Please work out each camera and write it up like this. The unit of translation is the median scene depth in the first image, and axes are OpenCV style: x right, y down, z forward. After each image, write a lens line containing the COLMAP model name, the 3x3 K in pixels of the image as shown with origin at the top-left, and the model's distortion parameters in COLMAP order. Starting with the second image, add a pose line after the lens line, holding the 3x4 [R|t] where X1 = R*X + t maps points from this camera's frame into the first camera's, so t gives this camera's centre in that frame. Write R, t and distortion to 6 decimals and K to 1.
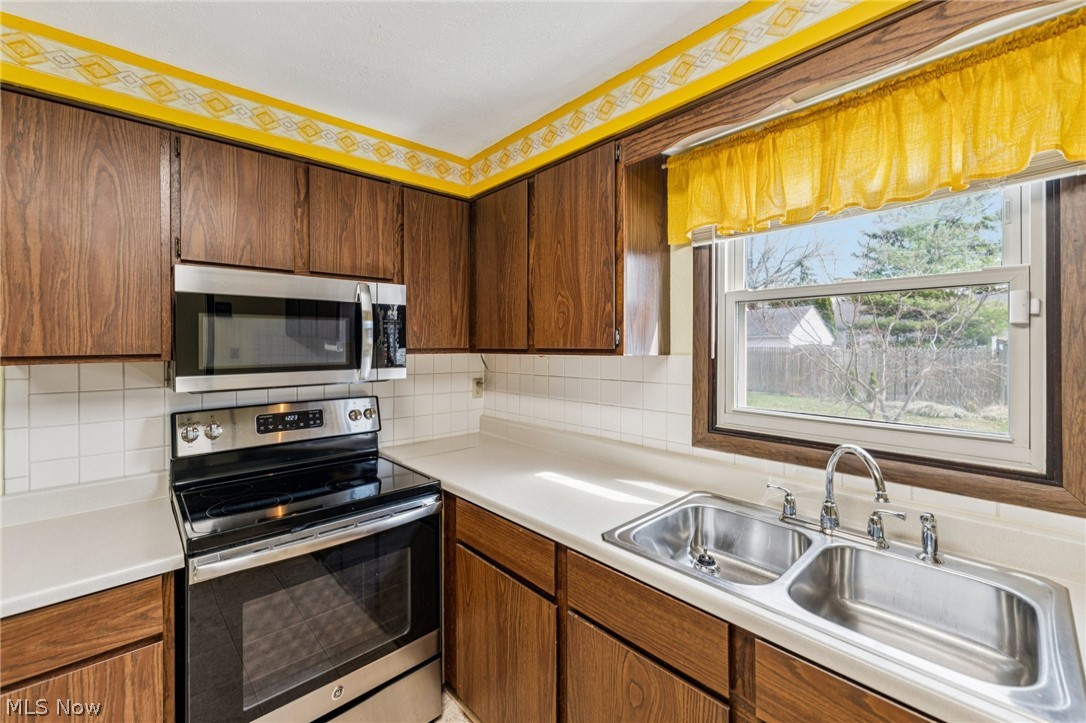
lens RADIAL K [[434.3, 0, 517.1], [0, 434.3, 349.2], [0, 0, 1]] dist [-0.002830, 0.000215]
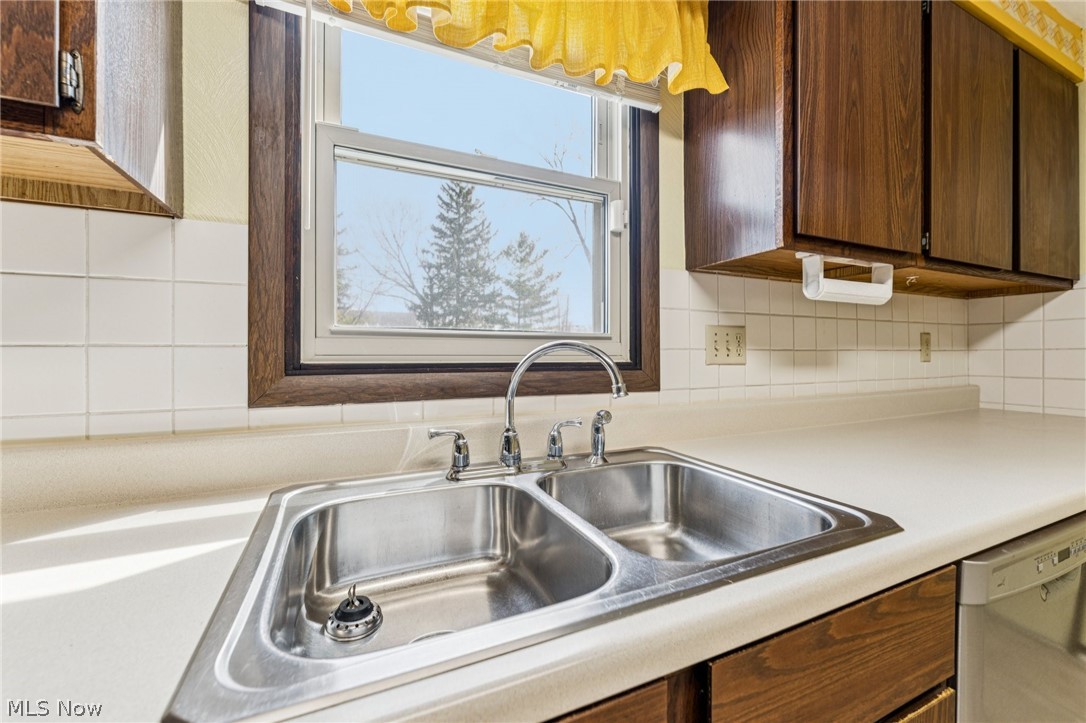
lens RADIAL K [[434.3, 0, 551.6], [0, 434.3, 352.9], [0, 0, 1]] dist [-0.002830, 0.000215]
pose [[0.262287, -0.002515, 0.964987, 0.019661], [-0.000683, 0.999996, 0.002792, 0.172175], [-0.964990, -0.001391, 0.262285, 0.581047]]
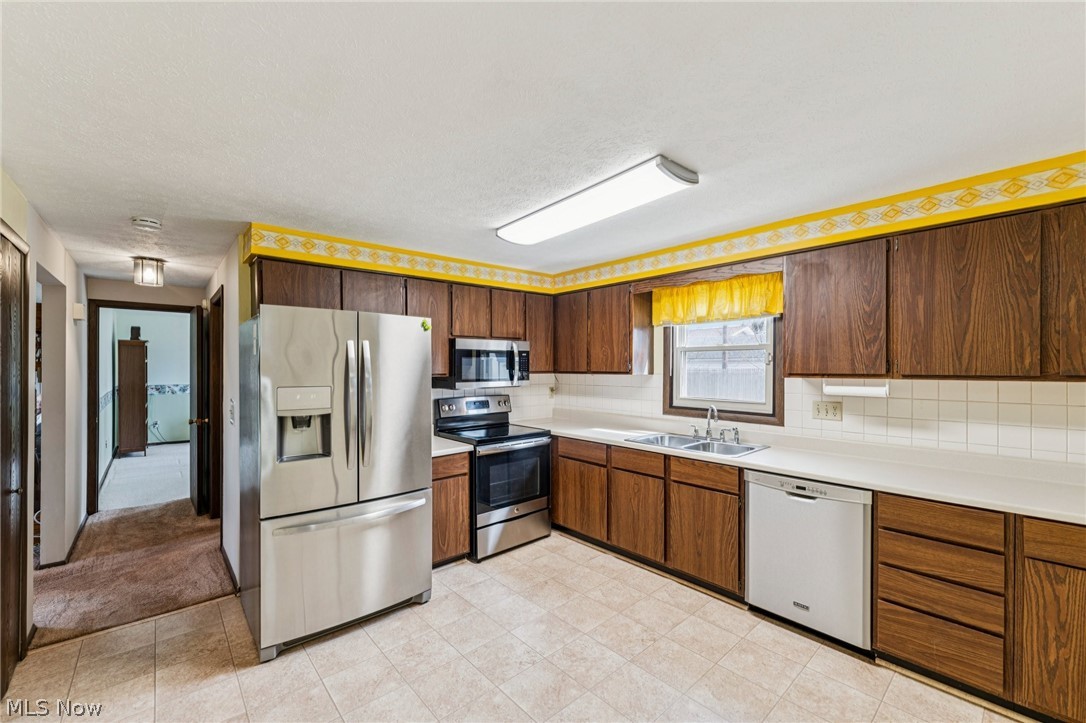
lens RADIAL K [[434.3, 0, 523.6], [0, 434.3, 373.1], [0, 0, 1]] dist [-0.002830, 0.000215]
pose [[0.999932, 0.001202, -0.011586, -0.320481], [-0.001107, 0.999966, 0.008197, -0.012315], [0.011595, -0.008184, 0.999899, -1.374115]]
